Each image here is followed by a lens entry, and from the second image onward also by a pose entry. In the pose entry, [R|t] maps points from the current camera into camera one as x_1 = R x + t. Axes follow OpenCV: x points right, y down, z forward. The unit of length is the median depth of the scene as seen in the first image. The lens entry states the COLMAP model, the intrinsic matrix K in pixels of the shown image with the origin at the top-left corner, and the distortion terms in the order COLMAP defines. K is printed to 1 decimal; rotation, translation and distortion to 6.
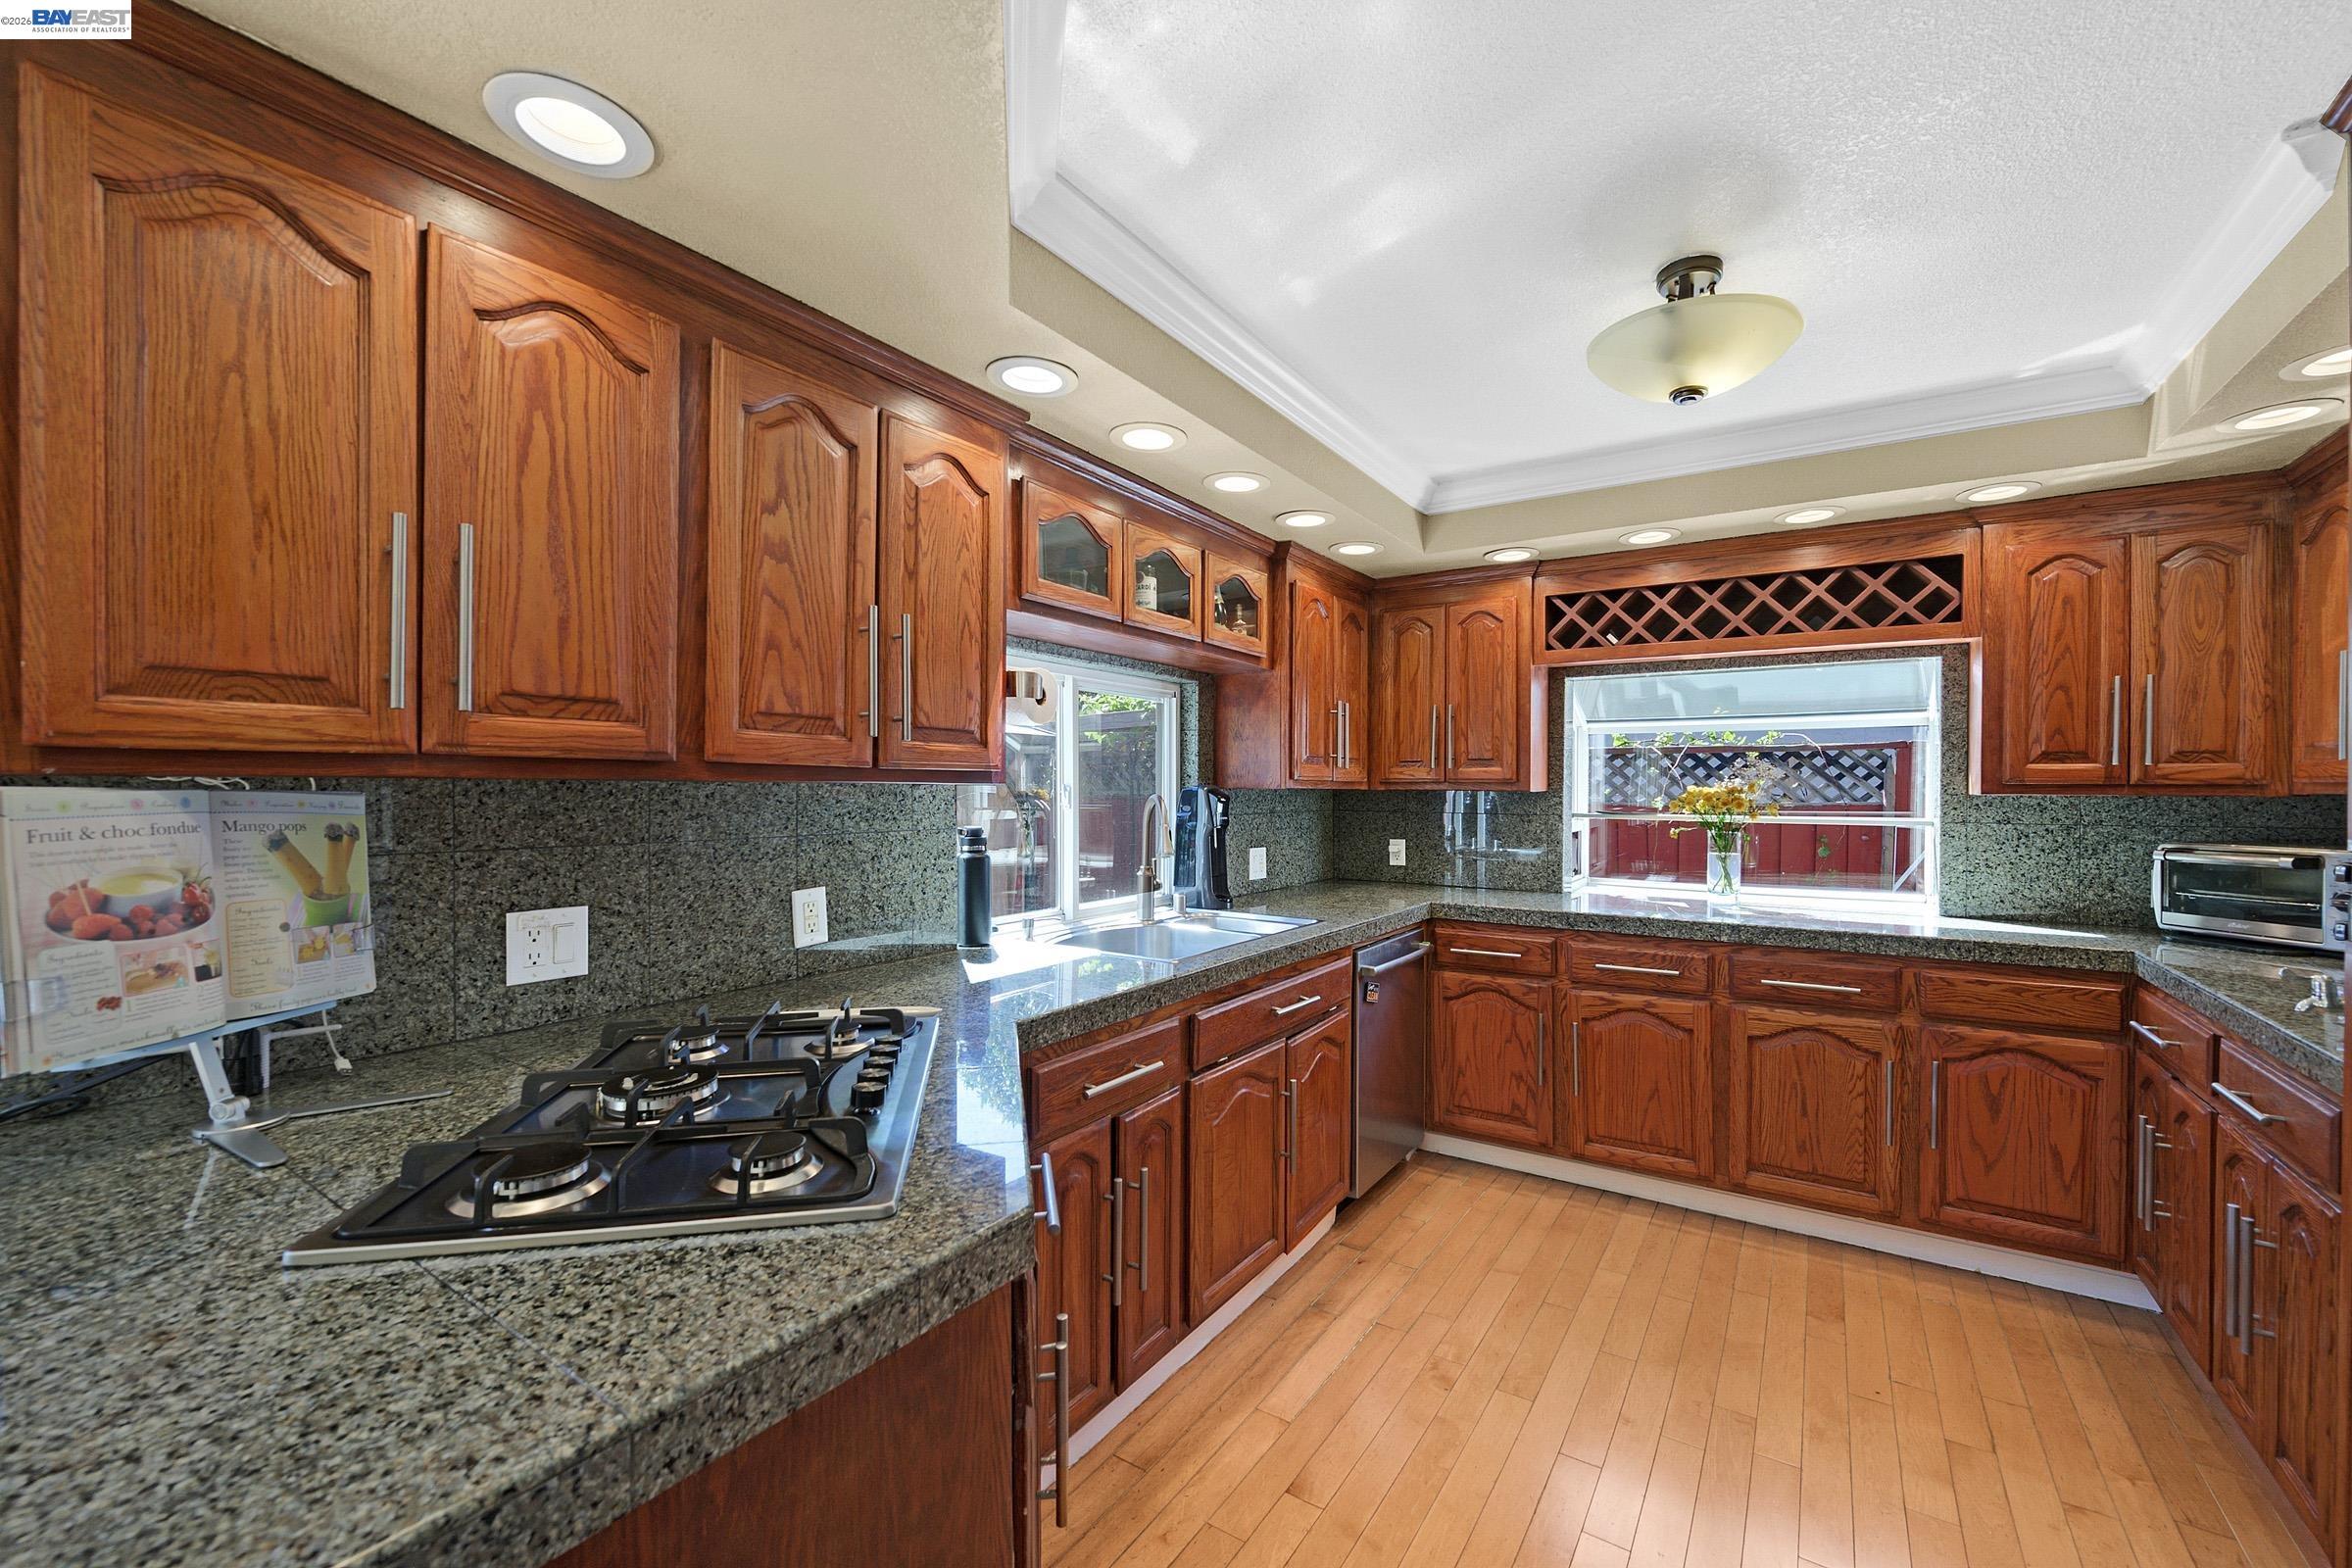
lens RADIAL K [[950.1, 0, 1172.0], [0, 950.1, 794.2], [0, 0, 1]] dist [-0.005279, 0.000226]
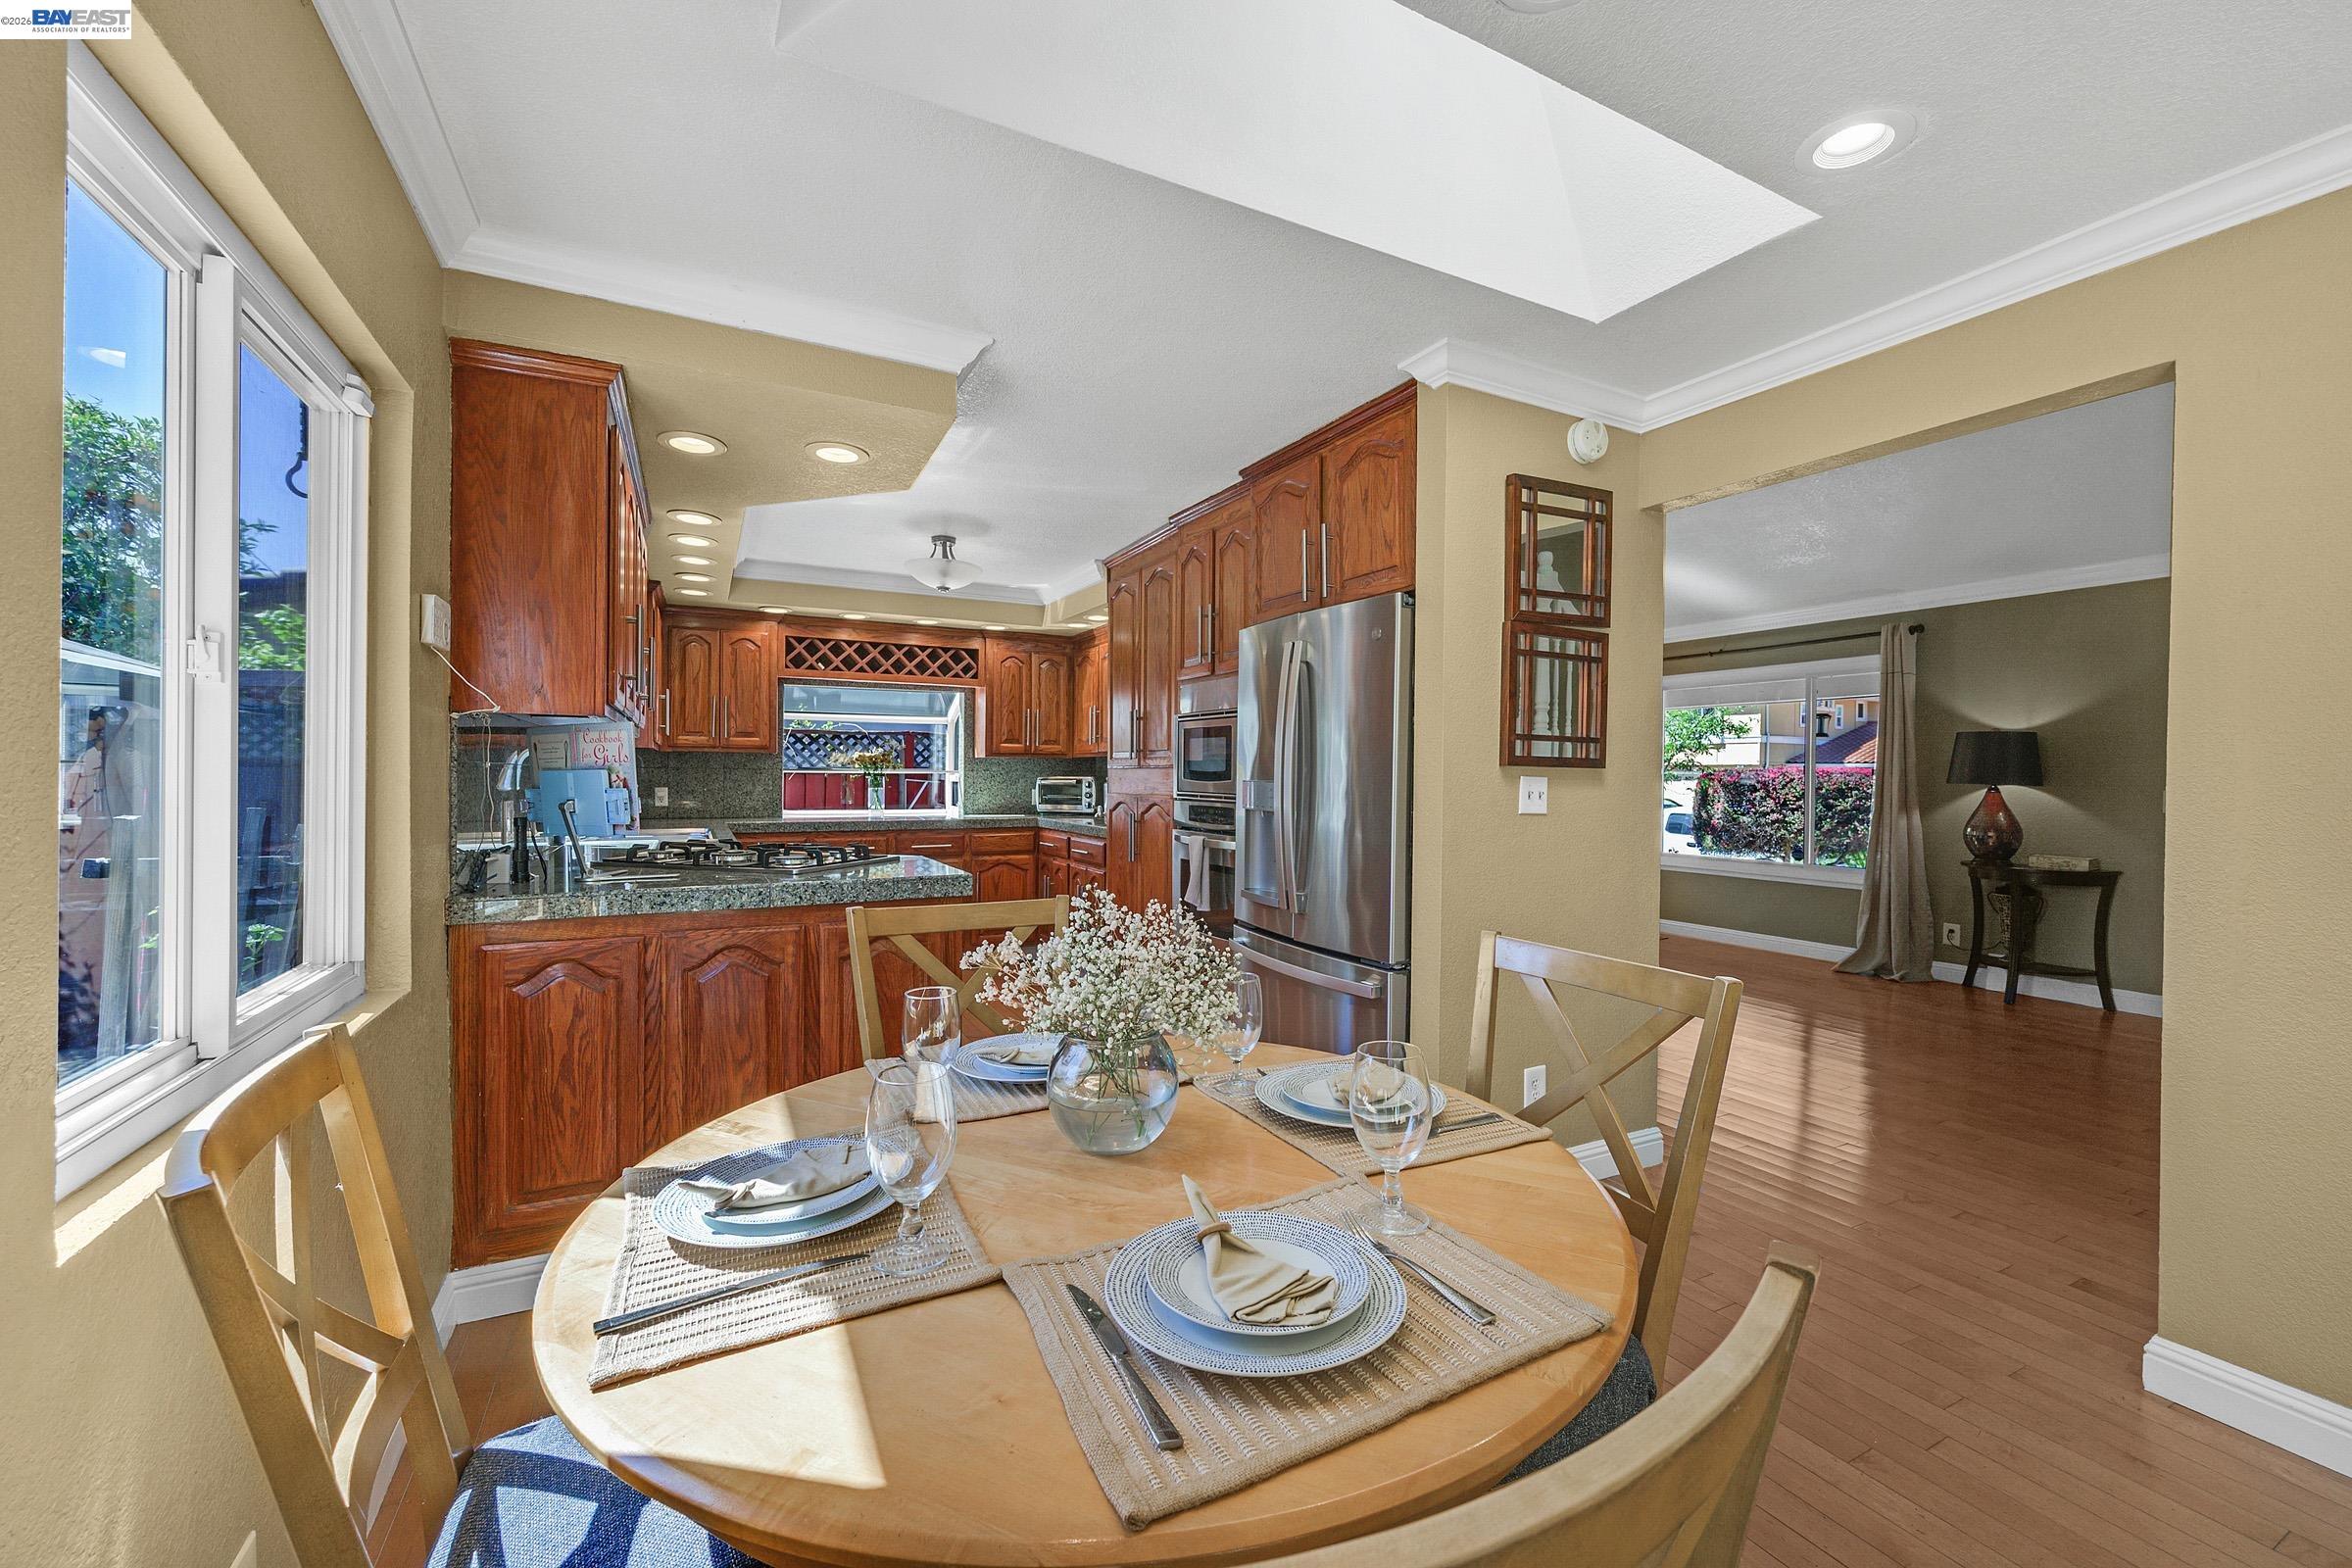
lens RADIAL K [[950.1, 0, 1196.9], [0, 950.1, 782.0], [0, 0, 1]] dist [-0.005279, 0.000226]
pose [[0.466915, -0.007311, 0.884272, -1.046267], [0.001189, 0.999970, 0.007640, 0.049781], [-0.884301, -0.002516, 0.466910, -0.579595]]
